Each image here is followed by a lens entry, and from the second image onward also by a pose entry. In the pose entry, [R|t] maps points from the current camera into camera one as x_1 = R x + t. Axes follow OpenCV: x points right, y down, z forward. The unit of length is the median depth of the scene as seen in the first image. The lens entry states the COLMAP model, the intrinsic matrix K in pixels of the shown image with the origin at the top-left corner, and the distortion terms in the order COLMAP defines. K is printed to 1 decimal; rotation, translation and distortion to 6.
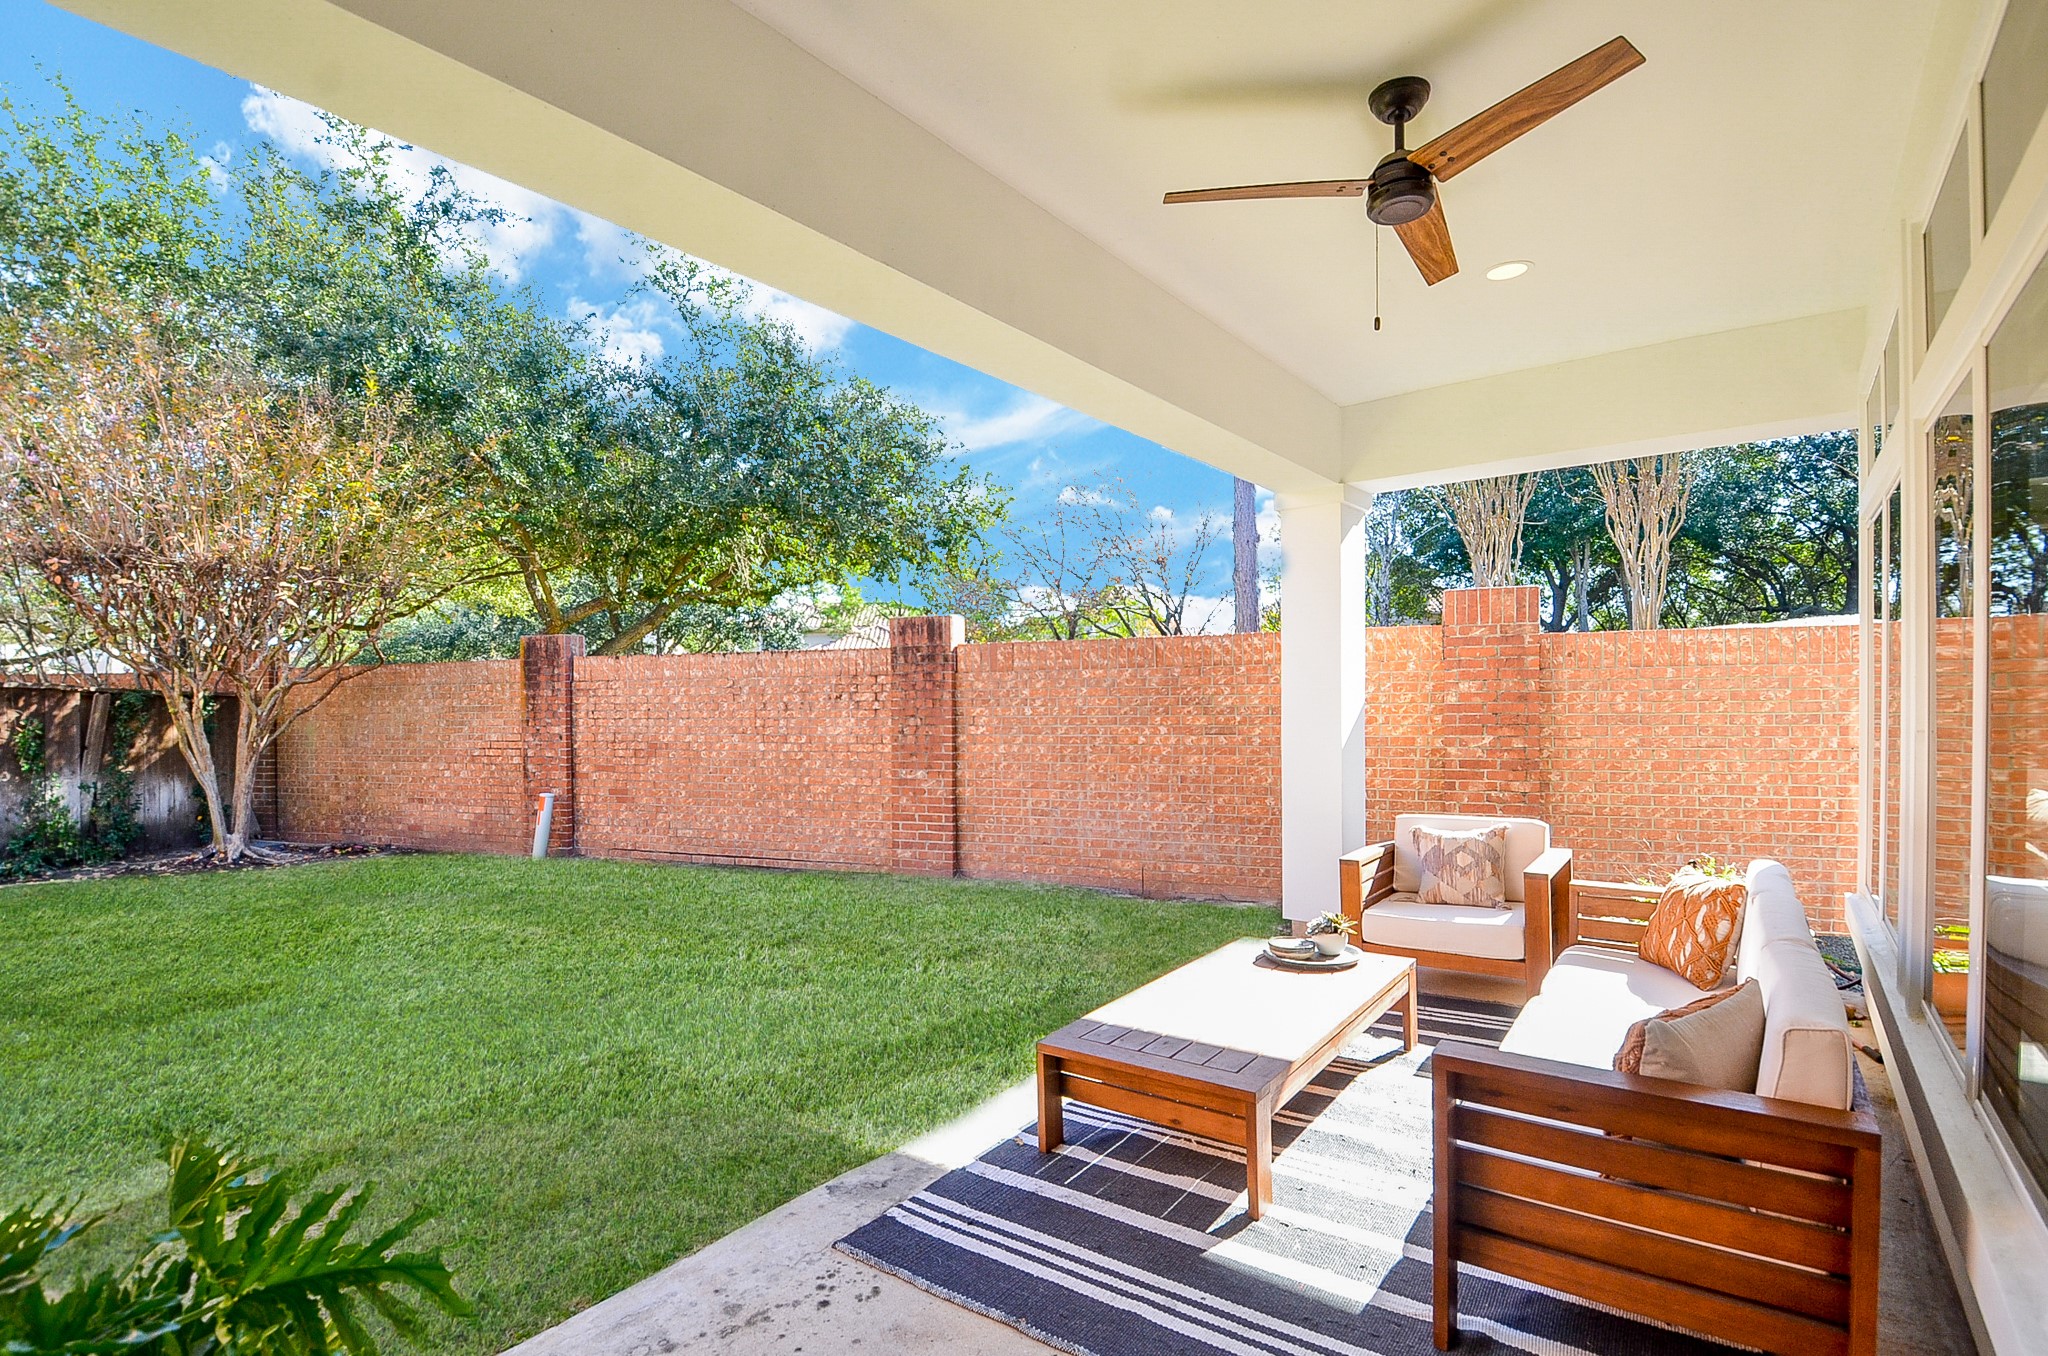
lens RADIAL K [[920.3, 0, 1055.1], [0, 920.3, 719.5], [0, 0, 1]] dist [0.049194, -0.054061]
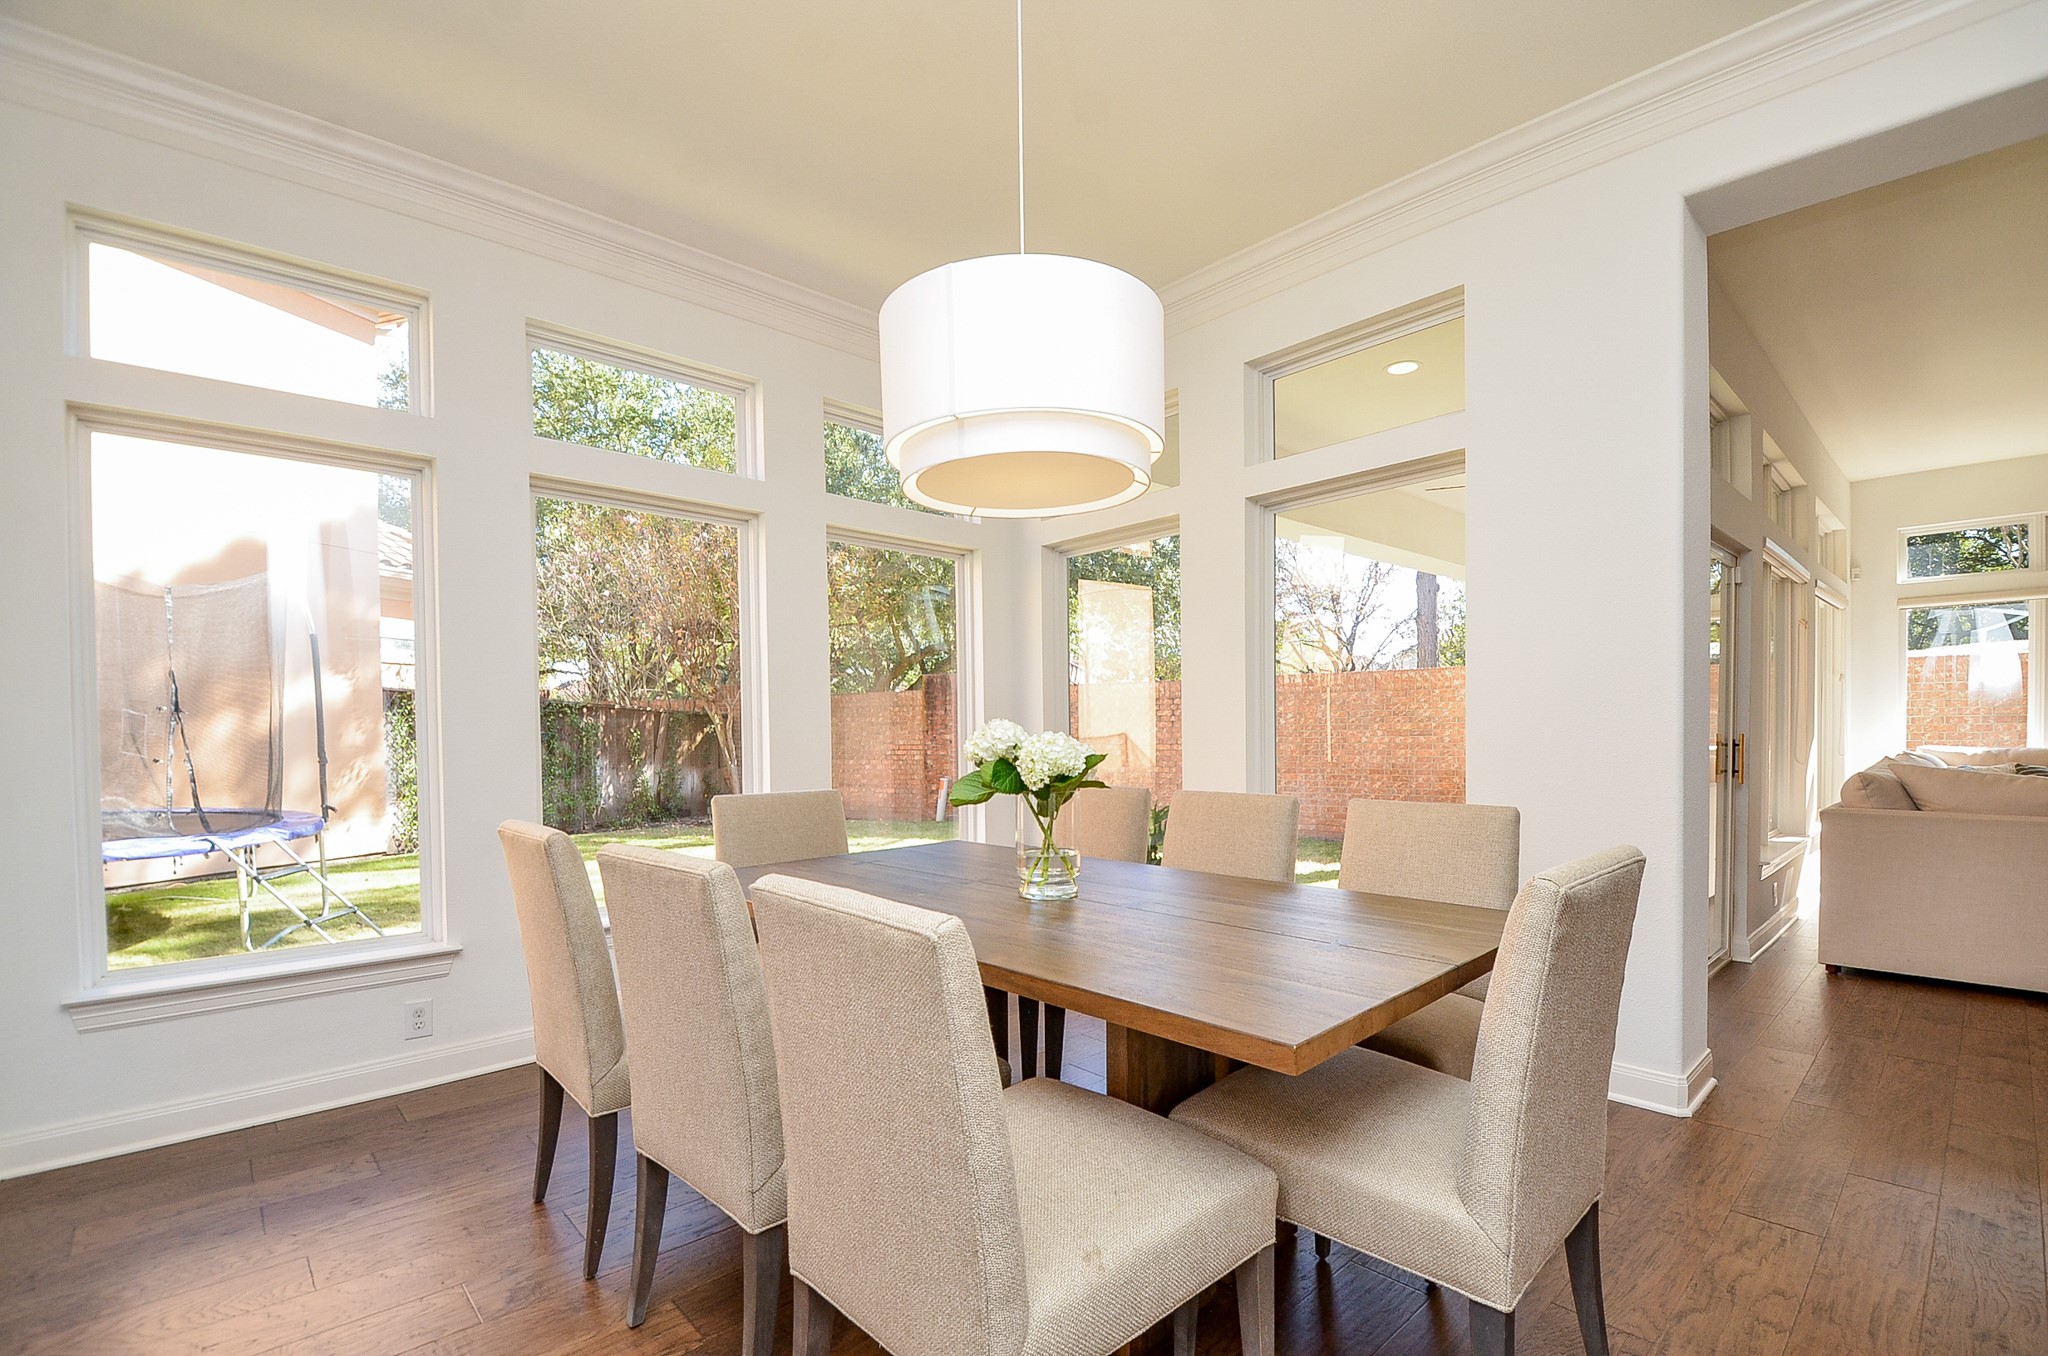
lens RADIAL K [[905.8, 0, 1051.4], [0, 905.8, 761.8], [0, 0, 1]] dist [0.000923, -0.000157]
pose [[0.986041, 0.005059, -0.166425, -0.129571], [-0.002717, 0.999894, 0.014298, 0.030778], [0.166480, -0.013647, 0.985950, -0.427528]]
